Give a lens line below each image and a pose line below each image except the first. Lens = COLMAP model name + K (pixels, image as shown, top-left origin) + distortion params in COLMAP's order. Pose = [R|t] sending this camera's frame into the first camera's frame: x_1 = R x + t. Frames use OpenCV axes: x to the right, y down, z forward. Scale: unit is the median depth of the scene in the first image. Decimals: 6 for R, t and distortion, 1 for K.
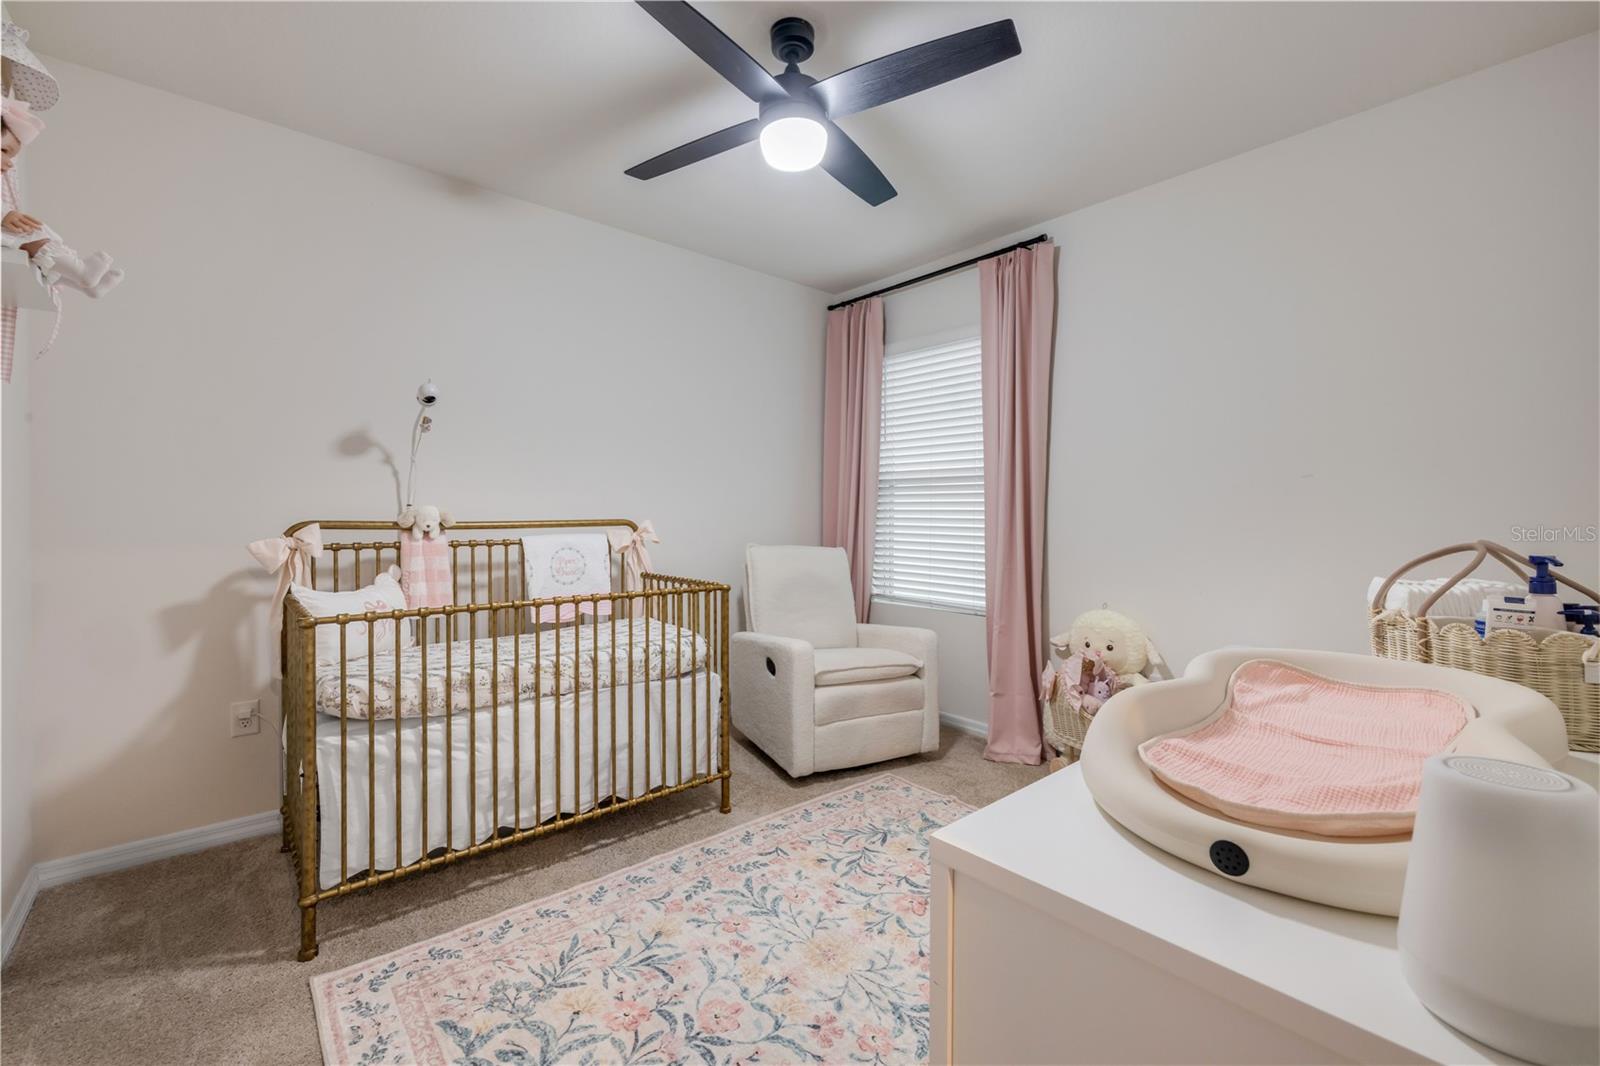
lens RADIAL K [[666.9, 0, 796.0], [0, 666.9, 523.9], [0, 0, 1]] dist [-0.000552, -0.000030]
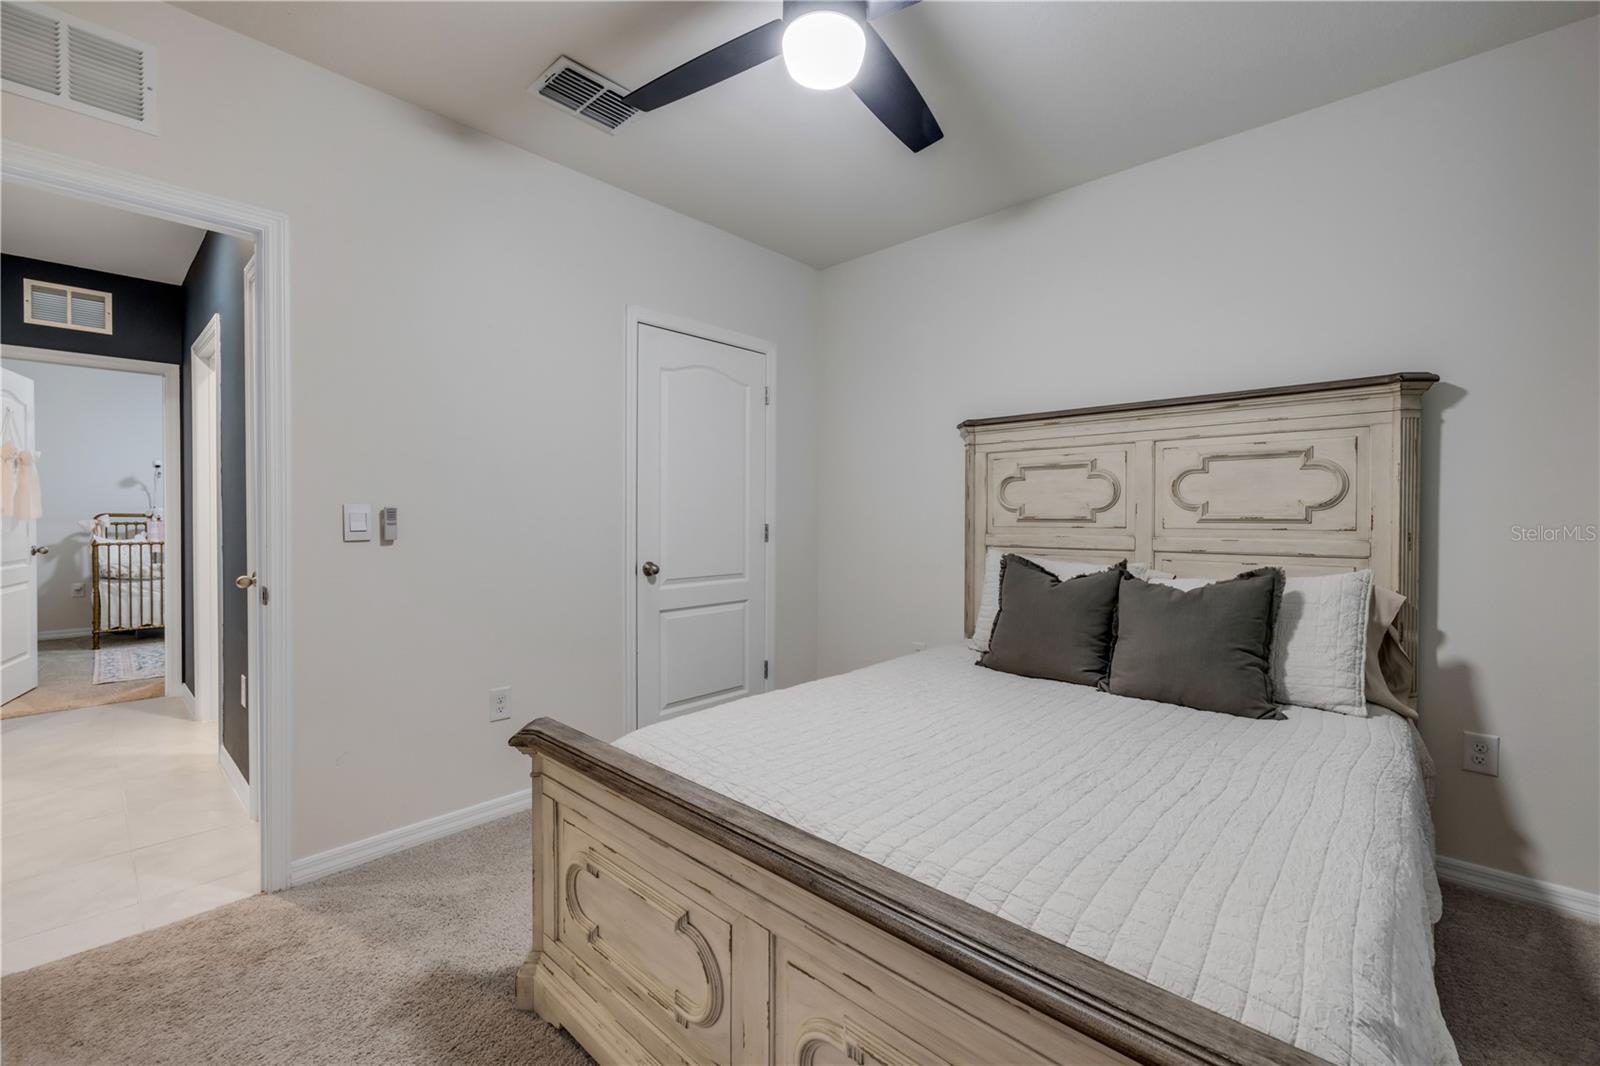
lens RADIAL K [[666.9, 0, 796.0], [0, 666.9, 523.9], [0, 0, 1]] dist [-0.000552, -0.000030]
pose [[0.994792, -0.000110, 0.101925, 1.740286], [0.000202, 1.000000, -0.000891, 0.040142], [-0.101925, 0.000907, 0.994792, -1.919863]]
